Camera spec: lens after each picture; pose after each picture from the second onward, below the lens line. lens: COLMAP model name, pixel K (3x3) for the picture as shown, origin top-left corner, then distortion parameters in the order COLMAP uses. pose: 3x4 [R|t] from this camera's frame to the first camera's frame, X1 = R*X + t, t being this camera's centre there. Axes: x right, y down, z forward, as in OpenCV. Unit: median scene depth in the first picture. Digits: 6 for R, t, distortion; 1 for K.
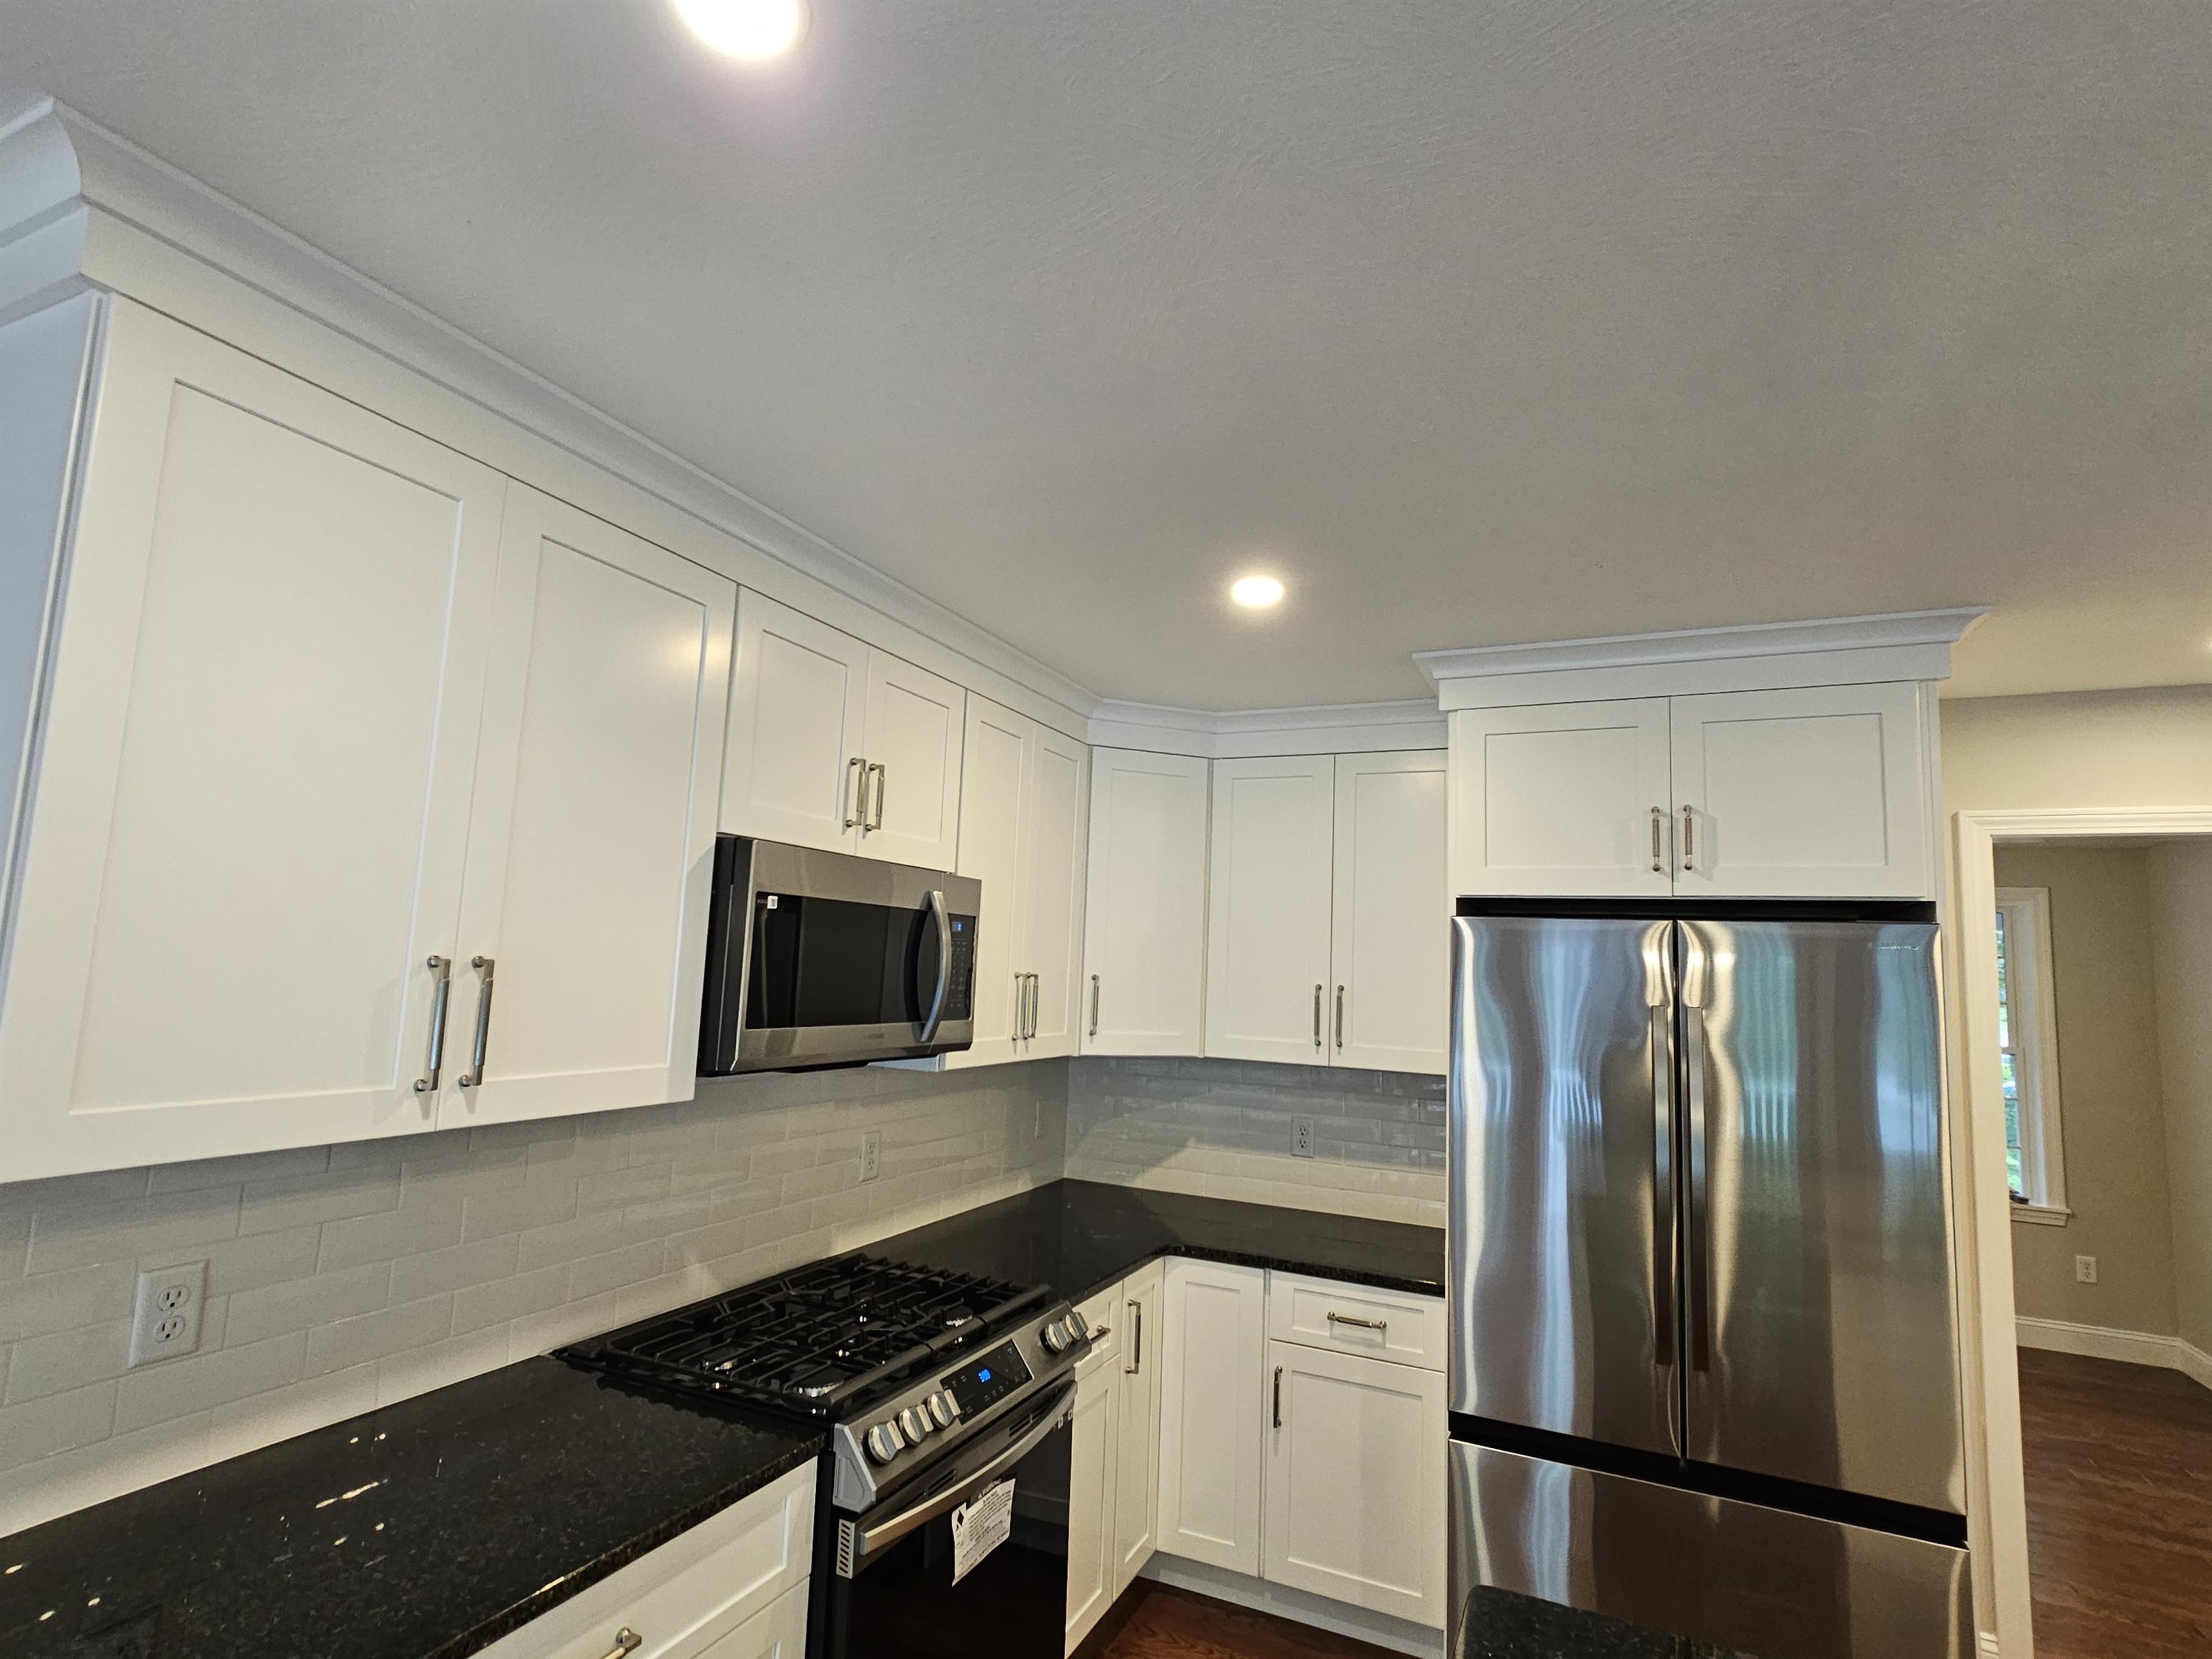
lens RADIAL K [[1097.3, 0, 1097.7], [0, 1097.3, 839.1], [0, 0, 1]] dist [0.000934, -0.002921]
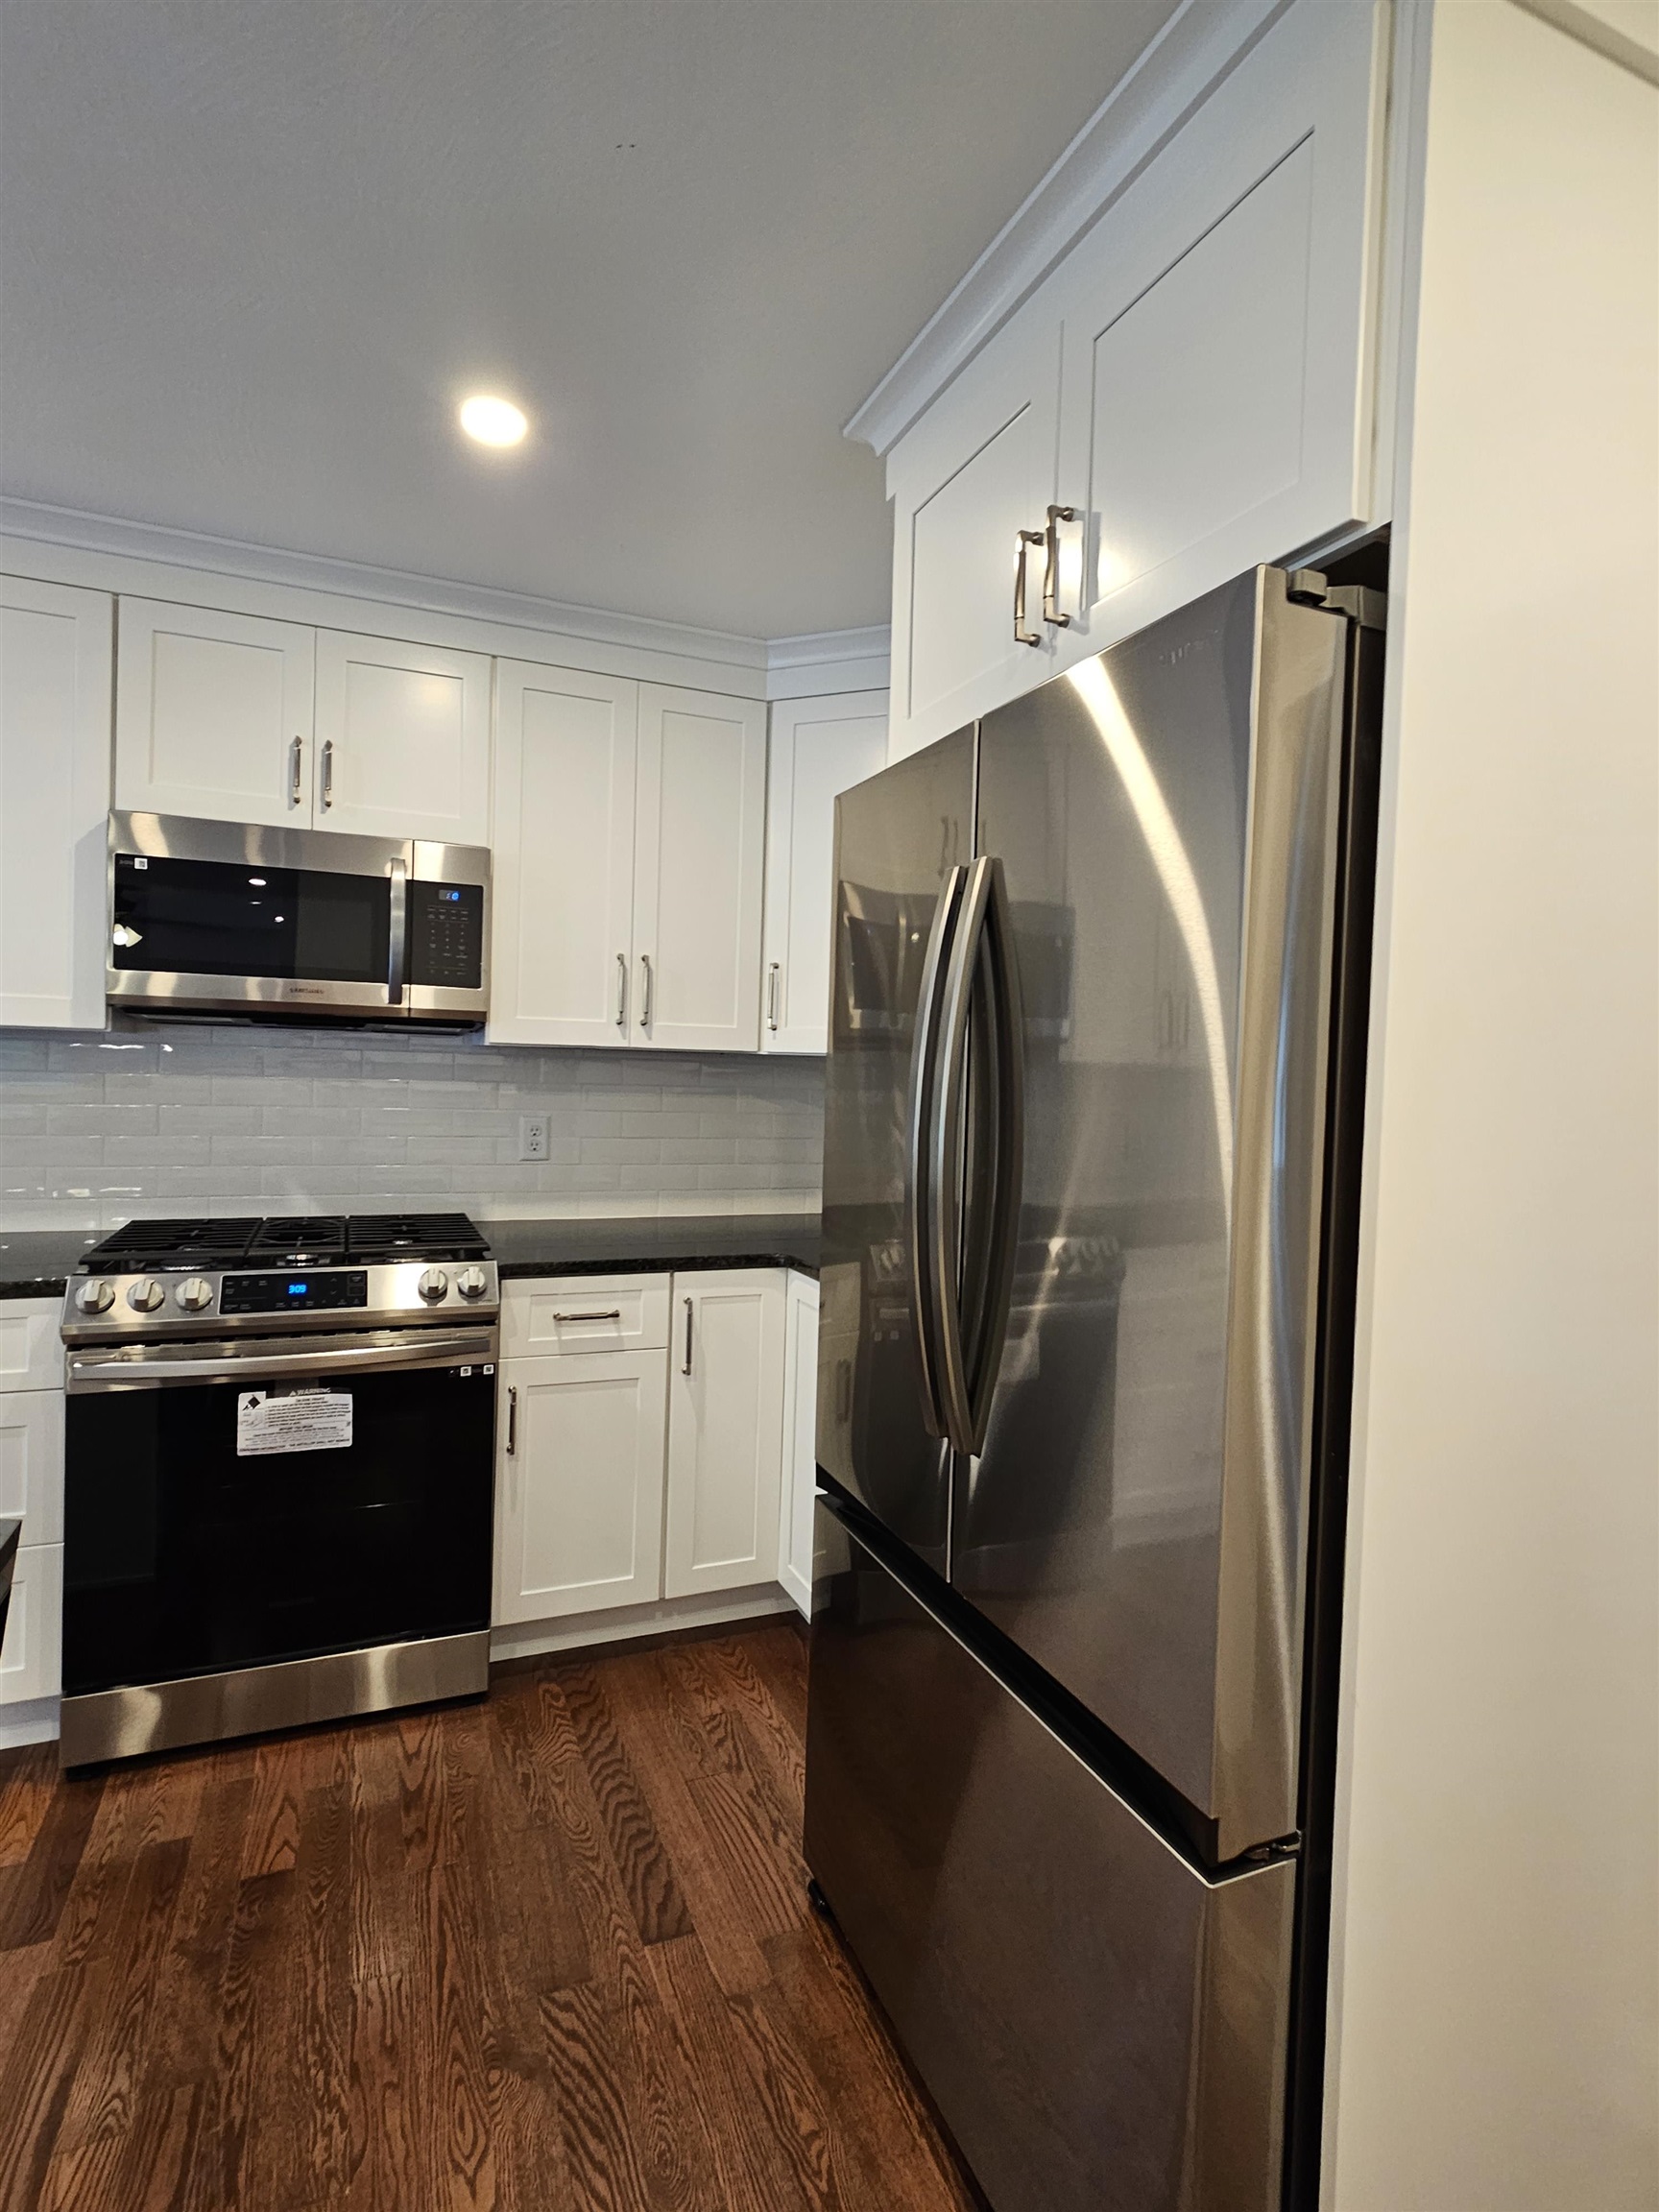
lens RADIAL K [[1097.3, 0, 812.5], [0, 1097.3, 1097.0], [0, 0, 1]] dist [0.000934, -0.002921]
pose [[0.739919, -0.001334, -0.672694, 0.840067], [0.078647, 0.993312, 0.084536, 0.216194], [0.668083, -0.115455, 0.735075, 0.488031]]
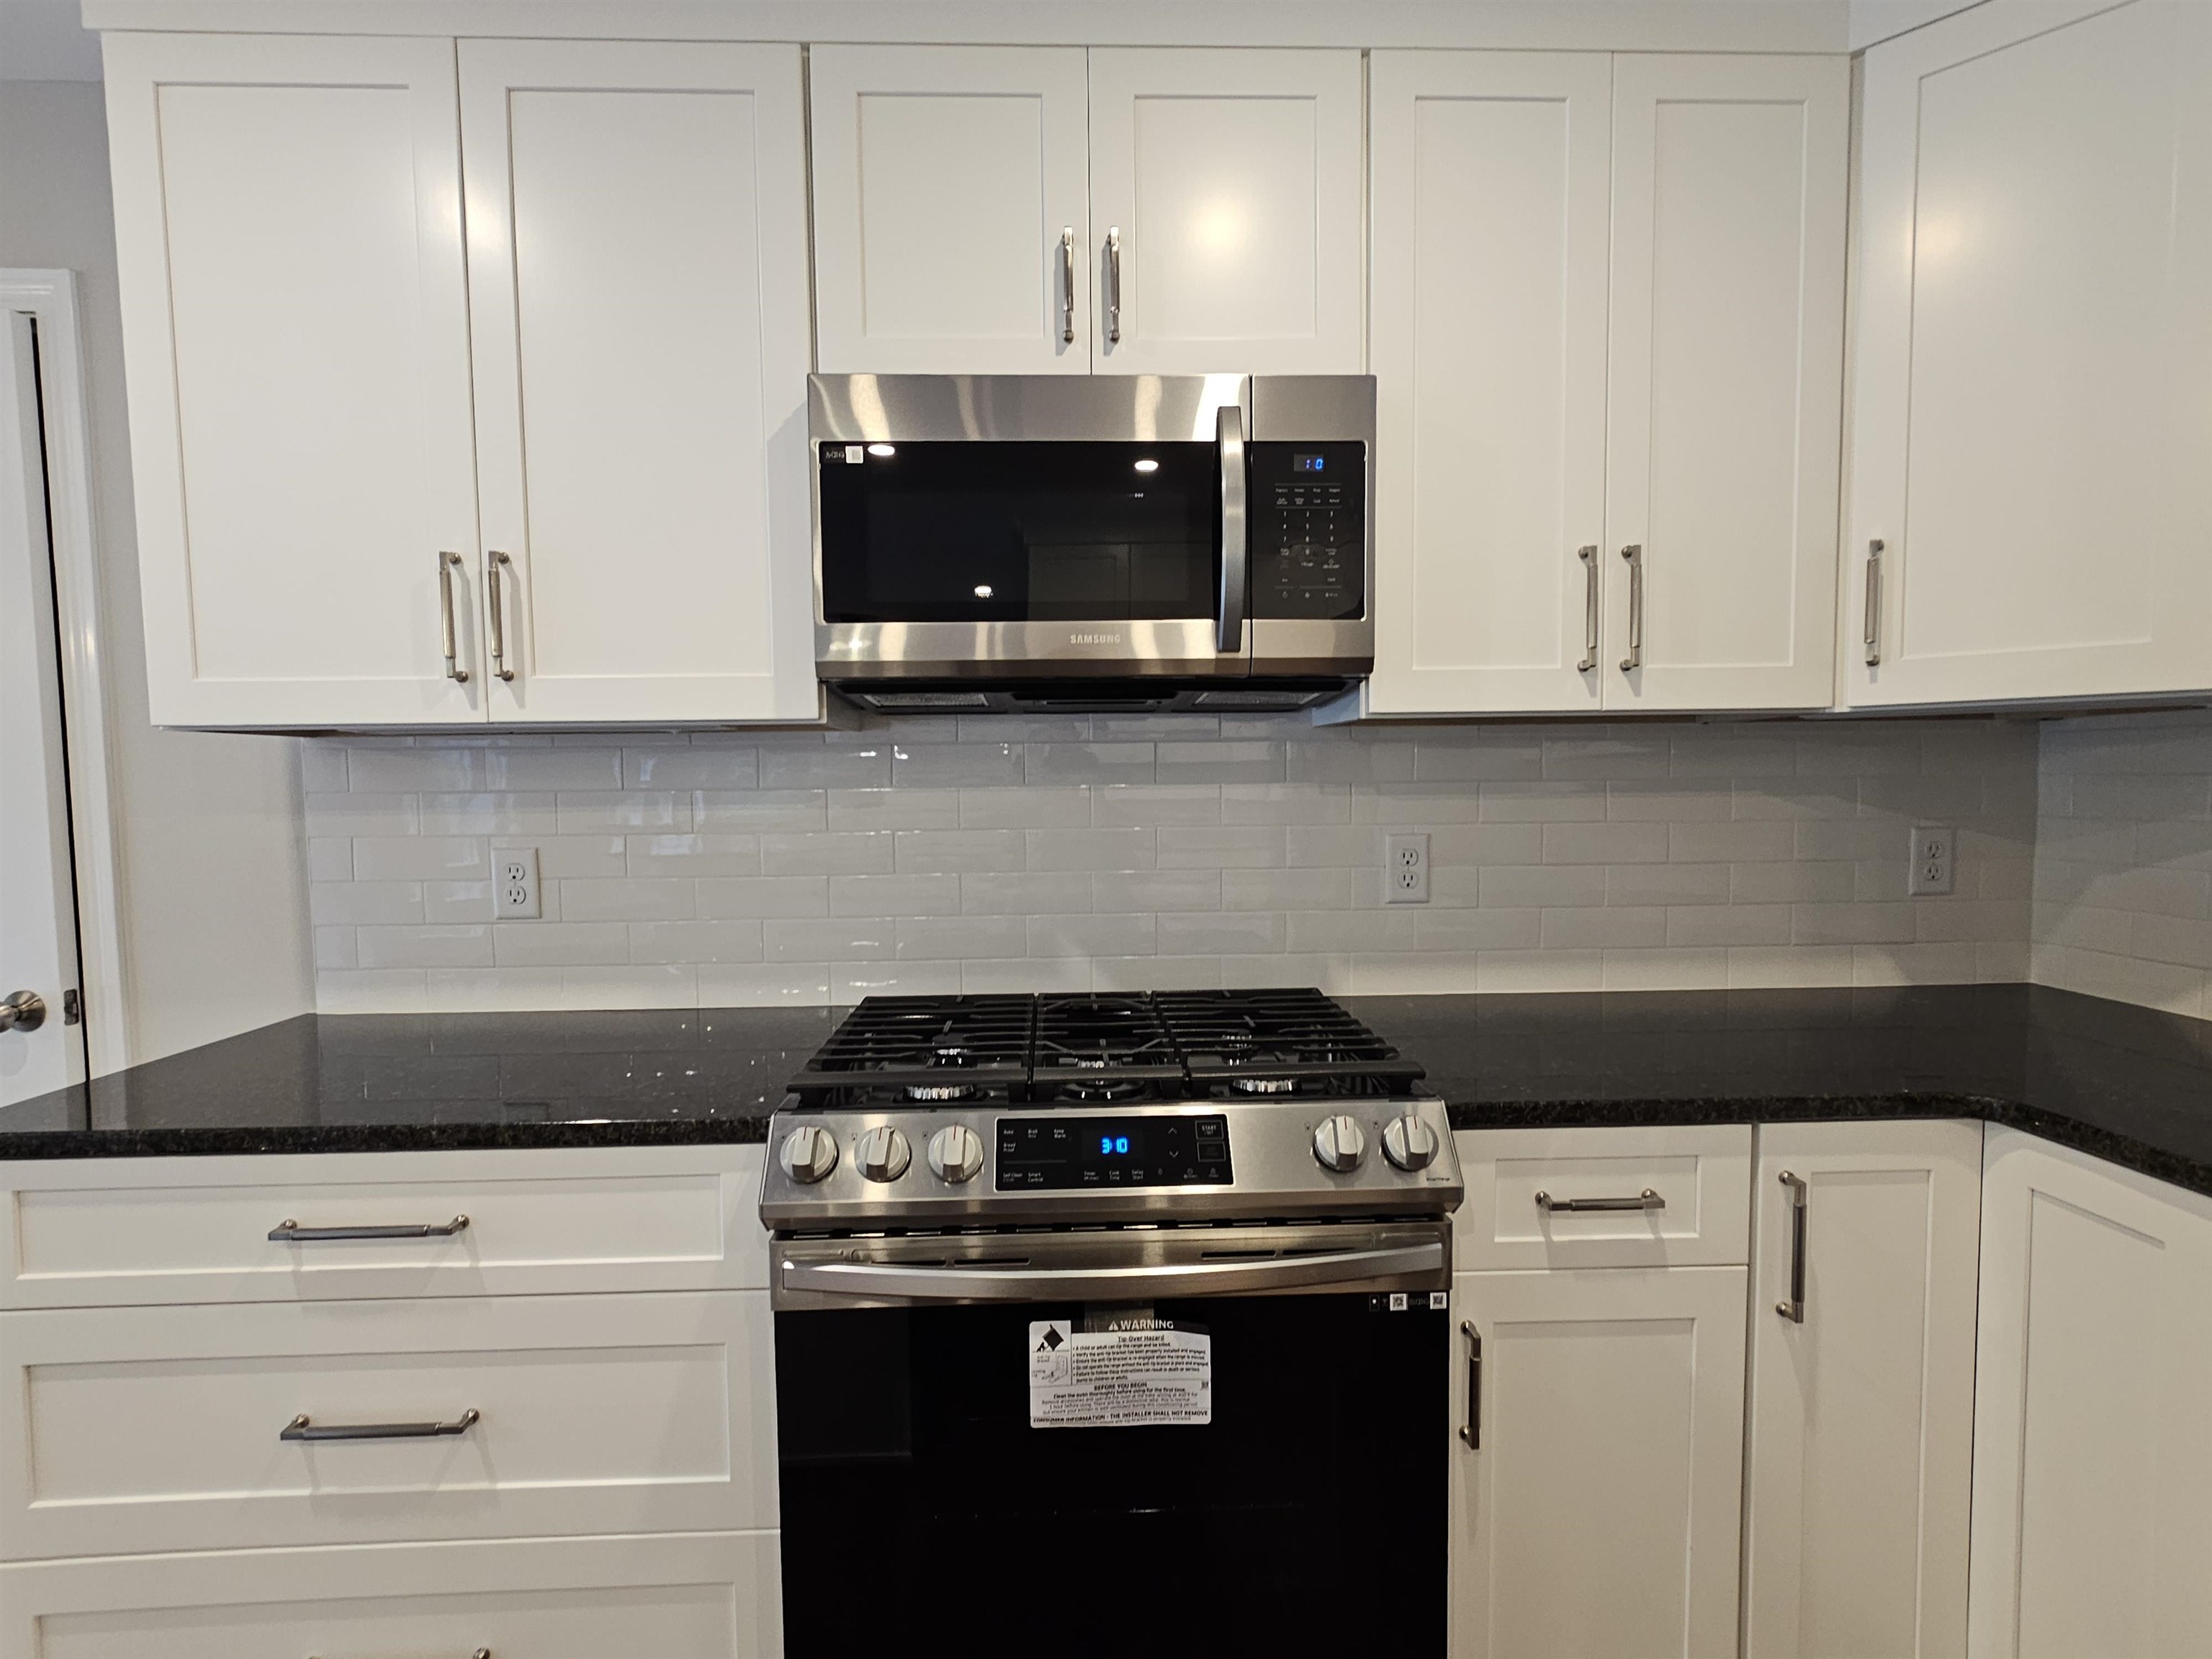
lens RADIAL K [[1097.3, 0, 1102.4], [0, 1097.3, 847.5], [0, 0, 1]] dist [0.000934, -0.002921]
pose [[0.459199, 0.006302, -0.888311, 0.368891], [0.134281, 0.987992, 0.076423, 0.237723], [0.878126, -0.154377, 0.452838, 0.634885]]
